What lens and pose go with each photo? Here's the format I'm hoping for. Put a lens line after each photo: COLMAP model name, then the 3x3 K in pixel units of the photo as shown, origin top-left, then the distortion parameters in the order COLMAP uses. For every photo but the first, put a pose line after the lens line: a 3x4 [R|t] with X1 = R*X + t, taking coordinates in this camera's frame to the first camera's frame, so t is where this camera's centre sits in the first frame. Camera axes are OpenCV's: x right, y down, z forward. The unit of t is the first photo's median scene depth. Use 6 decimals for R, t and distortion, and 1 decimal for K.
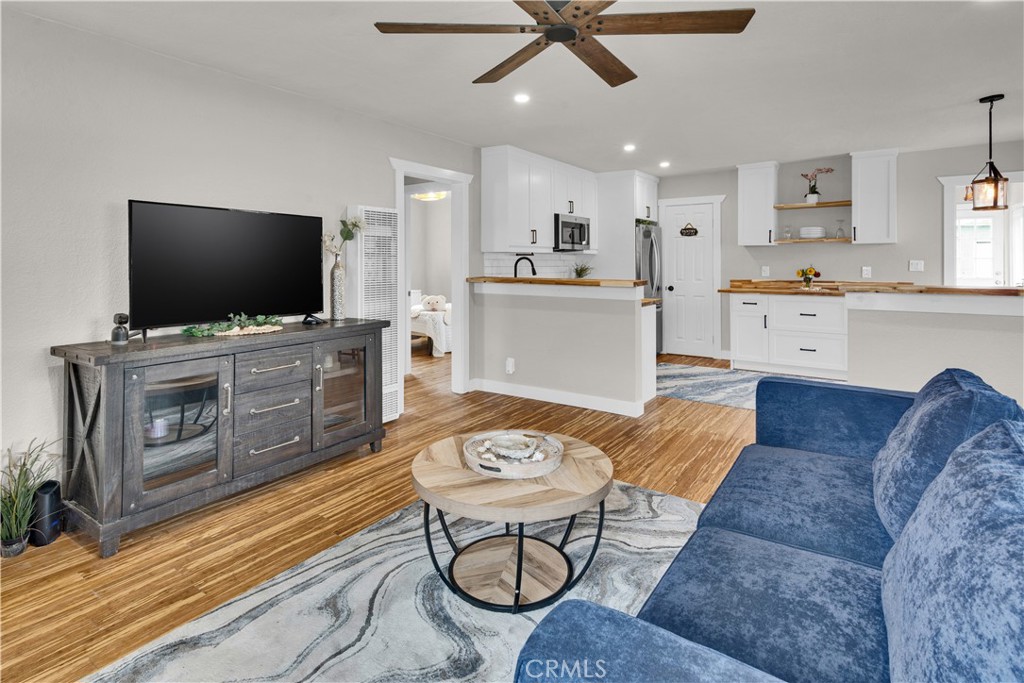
lens RADIAL K [[518.9, 0, 506.4], [0, 518.9, 284.7], [0, 0, 1]] dist [0.010550, 0.000333]
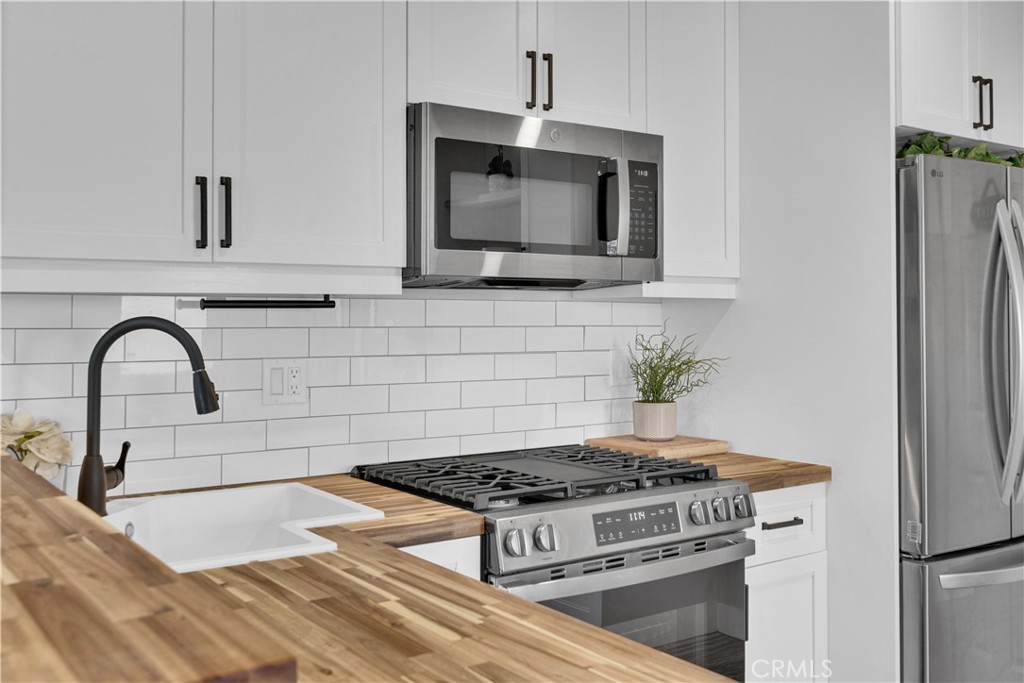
lens RADIAL K [[984.0, 0, 514.4], [0, 984.0, 299.2], [0, 0, 1]] dist [-0.007010, -0.005220]
pose [[0.941072, -0.001662, -0.338202, 0.299452], [-0.018419, 0.998252, -0.056159, -0.043516], [0.337704, 0.059079, 0.939396, 0.733058]]
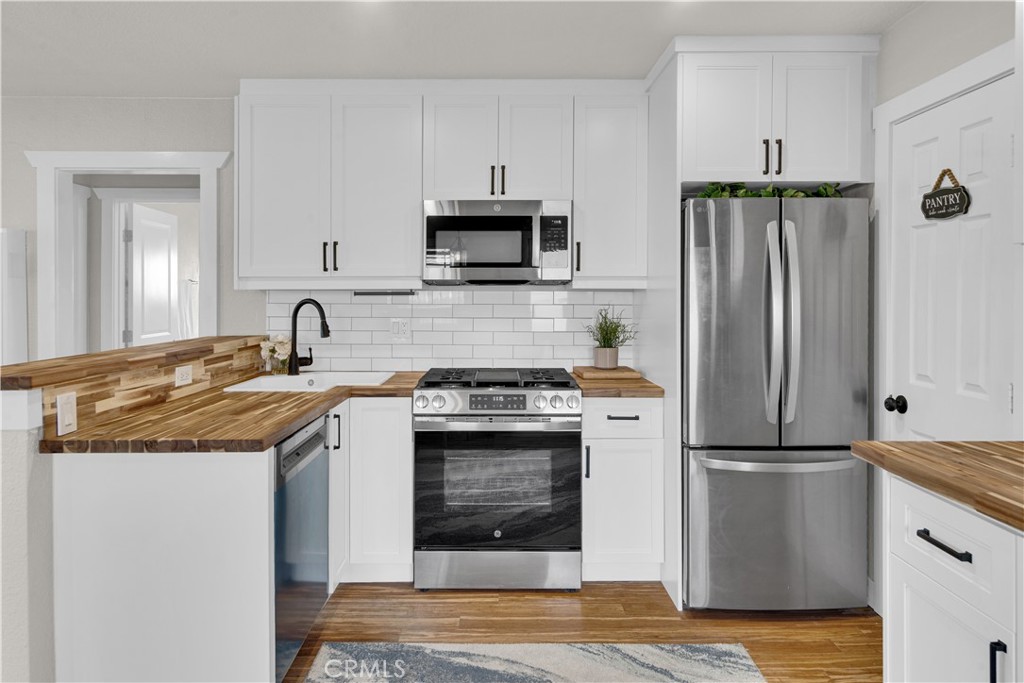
lens RADIAL K [[615.7, 0, 498.1], [0, 615.7, 299.5], [0, 0, 1]] dist [0.015273, 0.000798]
pose [[0.574774, 0.004666, -0.818299, 0.637946], [-0.037988, 0.999058, -0.020986, -0.049252], [0.817430, 0.043148, 0.574410, 0.844430]]
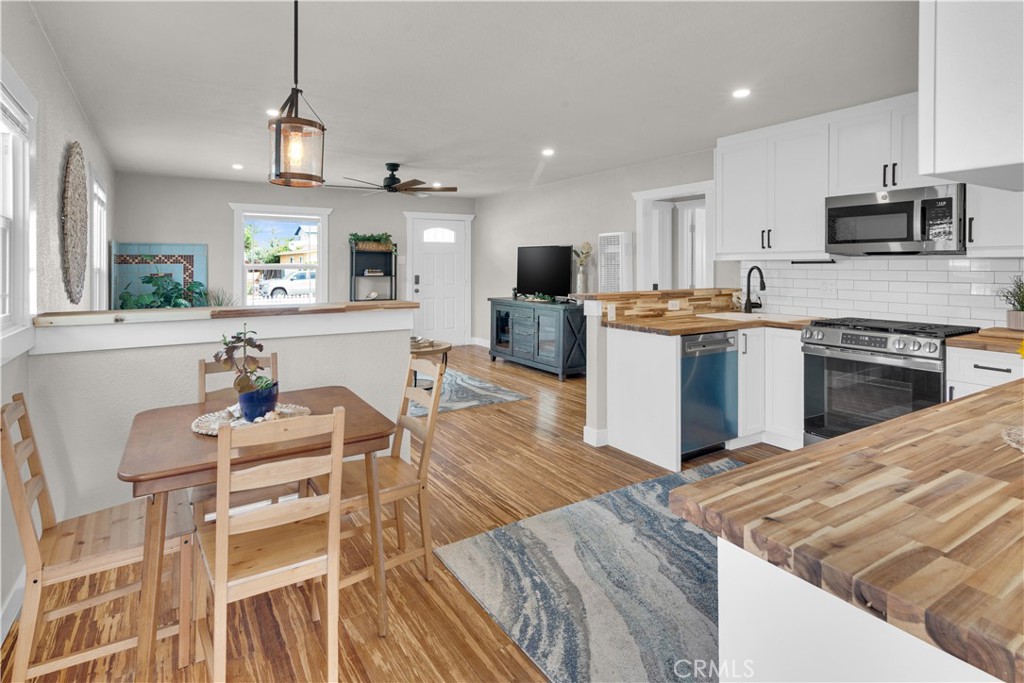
lens RADIAL K [[526.0, 0, 514.9], [0, 526.0, 266.0], [0, 0, 1]] dist [0.005452, 0.000310]
pose [[-0.367837, 0.002907, -0.929886, 0.941439], [-0.040427, 0.999000, 0.019115, -0.056100], [0.929011, 0.044623, -0.367351, 0.992120]]
